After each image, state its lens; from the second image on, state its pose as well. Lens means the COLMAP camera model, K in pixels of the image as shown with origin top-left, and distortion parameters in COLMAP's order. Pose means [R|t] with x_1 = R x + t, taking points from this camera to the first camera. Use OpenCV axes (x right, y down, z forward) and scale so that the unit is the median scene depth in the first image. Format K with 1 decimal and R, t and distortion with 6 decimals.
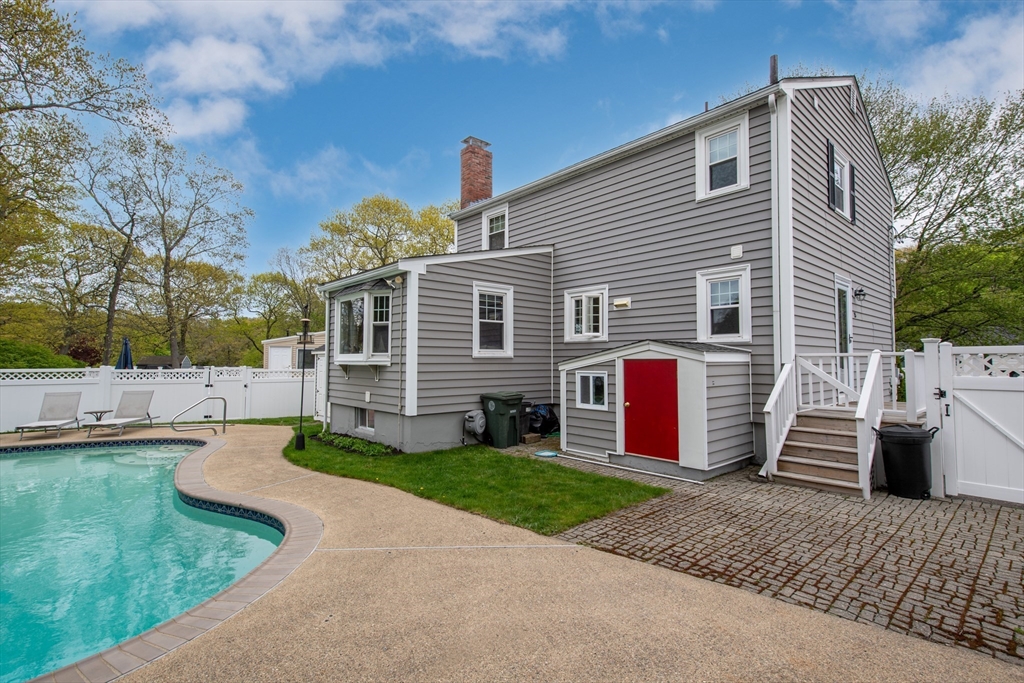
lens RADIAL K [[472.2, 0, 512.0], [0, 472.2, 341.5], [0, 0, 1]] dist [0.022998, -0.000135]
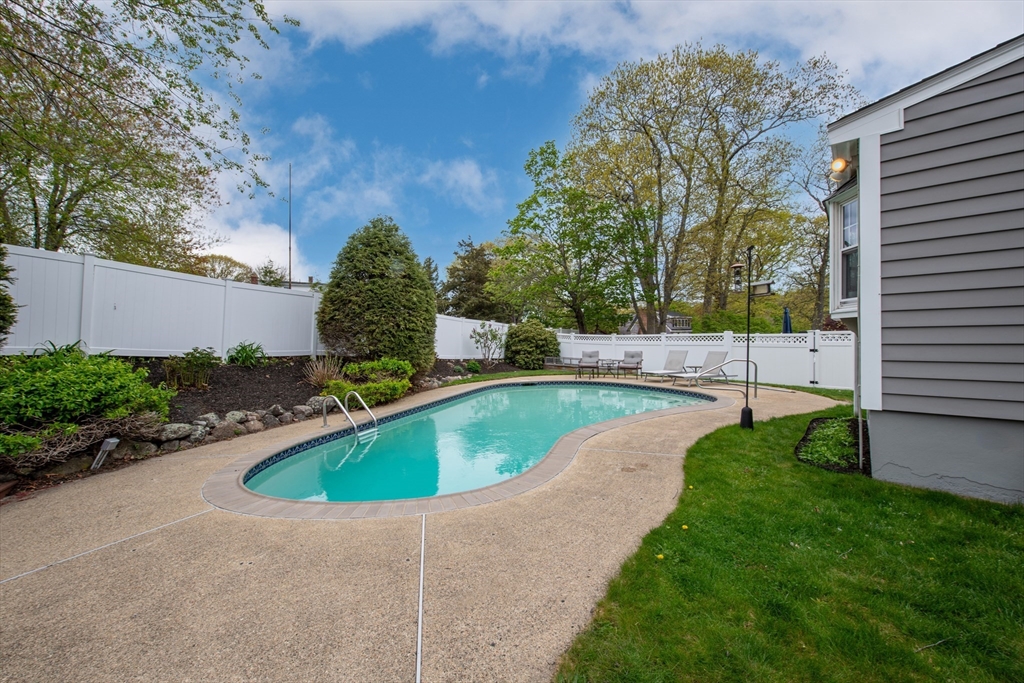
lens RADIAL K [[407.0, 0, 508.0], [0, 407.0, 340.0], [0, 0, 1]] dist [0.001503, 0.000031]
pose [[0.123554, 0.004299, -0.992329, 0.190689], [0.057309, 0.998291, 0.011460, 0.048908], [0.990682, -0.058285, 0.123096, 0.529619]]
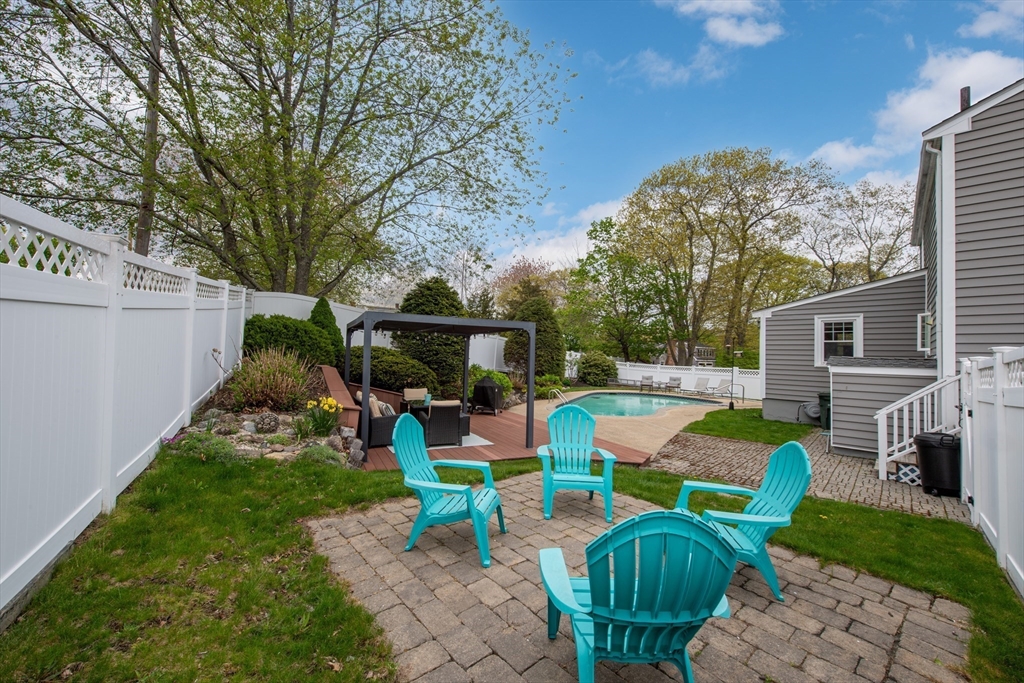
lens RADIAL K [[407.0, 0, 508.0], [0, 407.0, 340.0], [0, 0, 1]] dist [0.001503, 0.000031]
pose [[0.074682, -0.037535, -0.996501, 1.230201], [0.013798, 0.999235, -0.036604, -0.018624], [0.997112, -0.011016, 0.075143, -0.071252]]
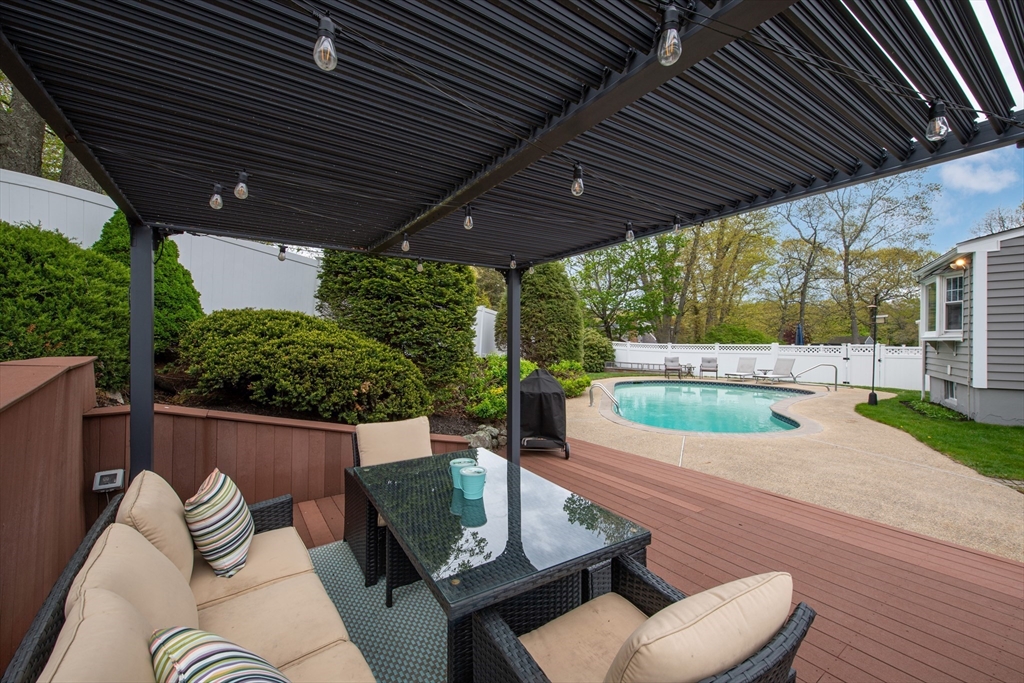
lens RADIAL K [[407.0, 0, 508.0], [0, 407.0, 340.0], [0, 0, 1]] dist [0.001503, 0.000031]
pose [[0.210197, -0.005863, -0.977641, 0.450788], [0.041103, 0.999151, 0.002845, 0.002932], [0.976795, -0.040782, 0.210260, -0.217759]]
